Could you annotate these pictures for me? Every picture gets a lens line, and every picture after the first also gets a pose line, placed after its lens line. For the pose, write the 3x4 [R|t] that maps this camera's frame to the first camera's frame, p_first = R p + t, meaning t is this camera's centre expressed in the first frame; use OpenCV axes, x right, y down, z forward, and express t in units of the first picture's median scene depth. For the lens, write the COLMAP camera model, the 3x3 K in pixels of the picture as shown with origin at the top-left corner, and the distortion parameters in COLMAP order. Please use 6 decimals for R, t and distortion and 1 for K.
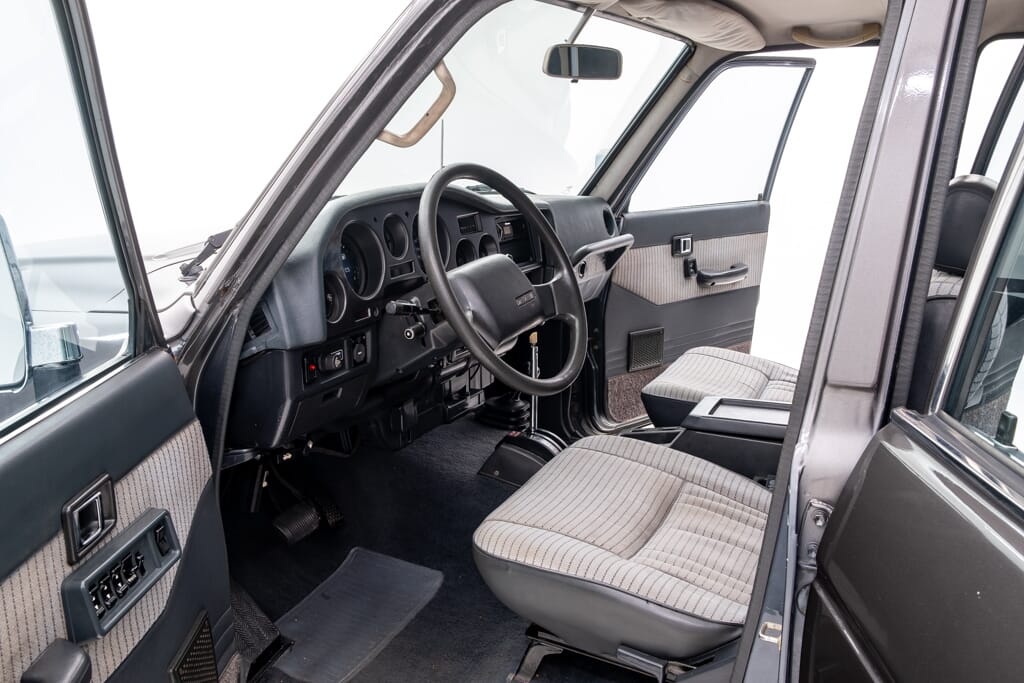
lens RADIAL K [[976.1, 0, 512.0], [0, 976.1, 341.5], [0, 0, 1]] dist [-0.016014, 0.008990]
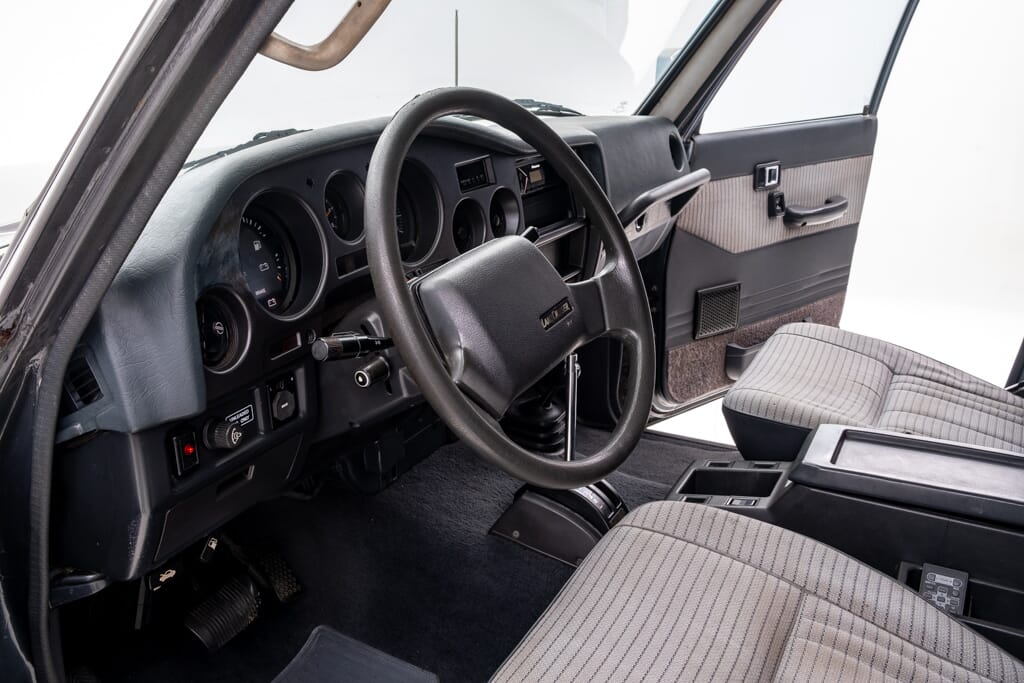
lens RADIAL K [[976.1, 0, 512.0], [0, 976.1, 341.5], [0, 0, 1]] dist [-0.016014, 0.008990]
pose [[0.999021, 0.009043, -0.043308, 0.010322], [-0.004432, 0.994418, 0.105423, -0.074560], [0.044019, -0.105128, 0.993484, 0.321128]]
